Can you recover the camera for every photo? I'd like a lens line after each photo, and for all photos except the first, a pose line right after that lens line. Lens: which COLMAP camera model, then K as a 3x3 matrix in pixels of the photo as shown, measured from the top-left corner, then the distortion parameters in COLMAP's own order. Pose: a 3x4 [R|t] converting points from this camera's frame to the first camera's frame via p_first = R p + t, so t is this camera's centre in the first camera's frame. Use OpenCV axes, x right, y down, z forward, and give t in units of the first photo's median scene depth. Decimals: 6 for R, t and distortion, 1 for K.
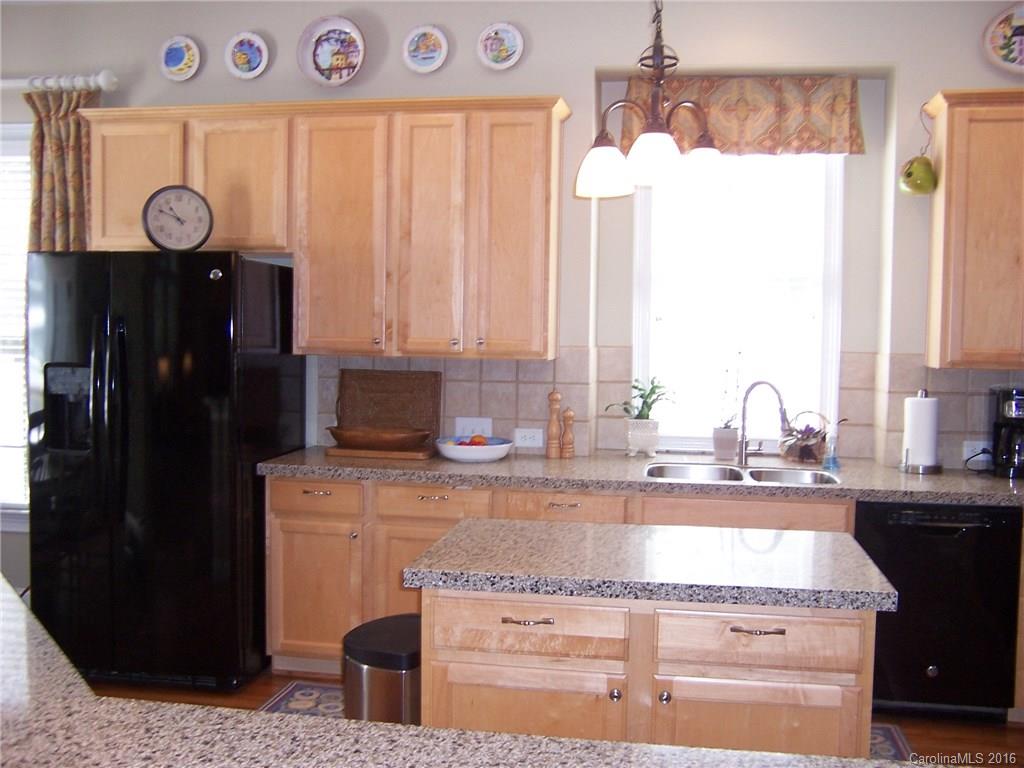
lens RADIAL K [[1005.5, 0, 533.0], [0, 1005.5, 386.4], [0, 0, 1]] dist [-0.149299, 0.237144]
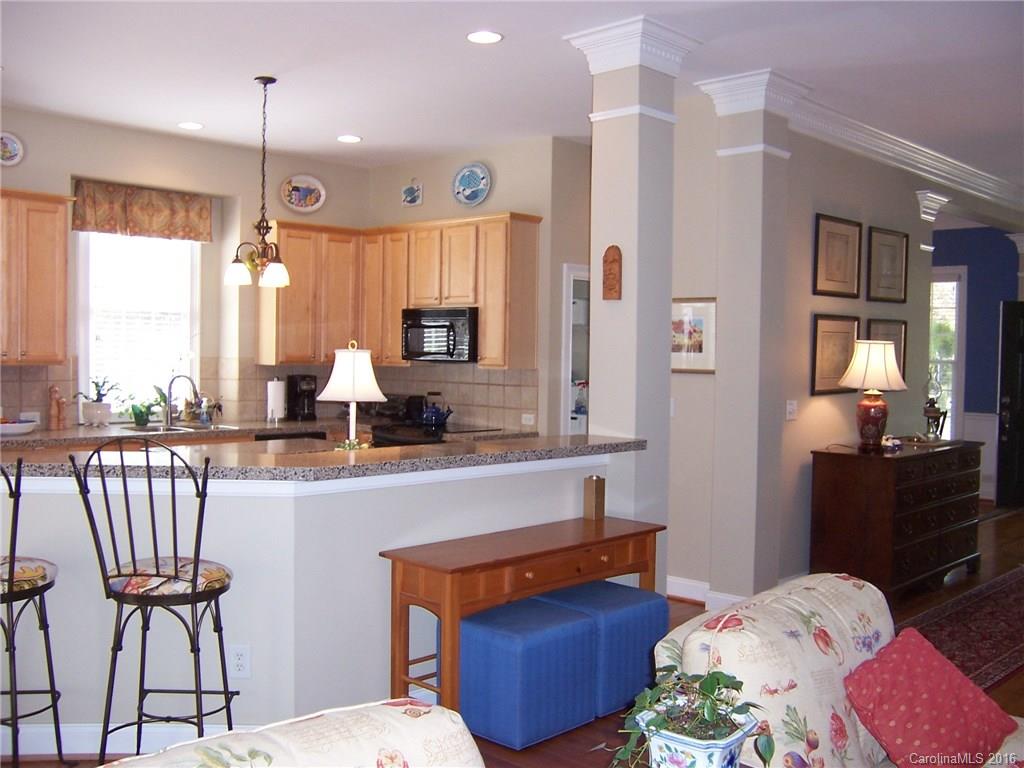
lens RADIAL K [[1005.5, 0, 533.0], [0, 1005.5, 386.4], [0, 0, 1]] dist [-0.149299, 0.237144]
pose [[0.563101, -0.036221, 0.825594, -0.825897], [0.040203, 0.999057, 0.016411, 0.010483], [-0.825410, 0.023951, 0.564026, -0.451018]]
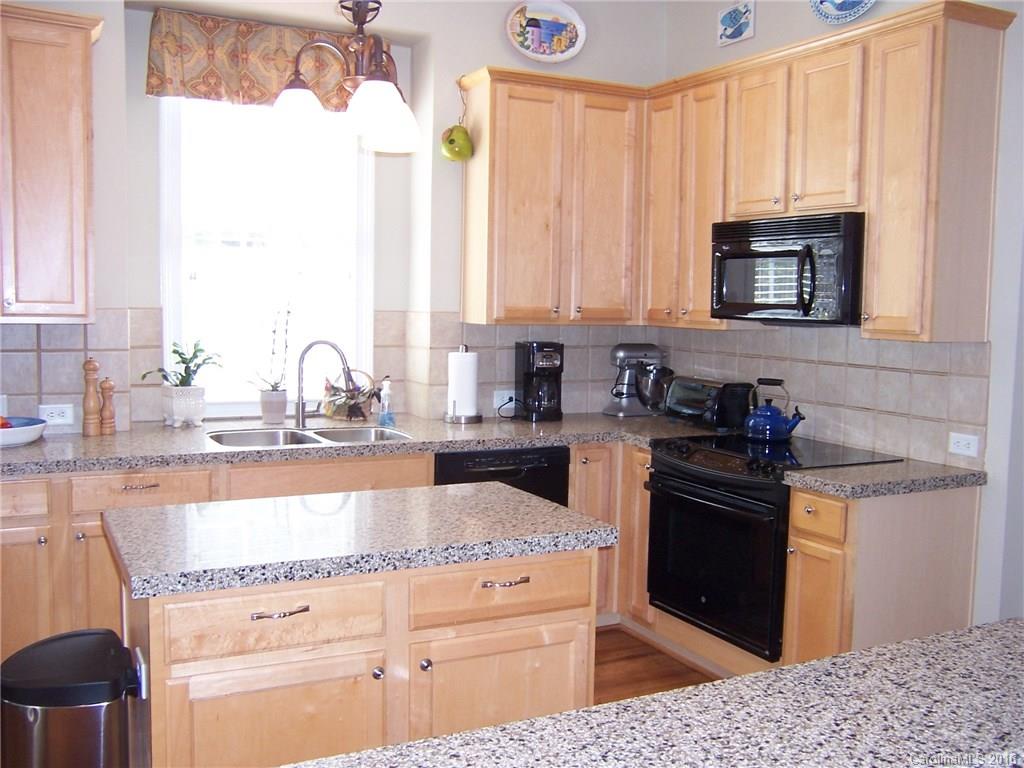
lens RADIAL K [[1005.5, 0, 533.0], [0, 1005.5, 386.4], [0, 0, 1]] dist [-0.149299, 0.237144]
pose [[0.803141, -0.052486, 0.593473, -0.187056], [0.027947, 0.998334, 0.050471, -0.004493], [-0.595134, -0.023950, 0.803270, 0.080609]]
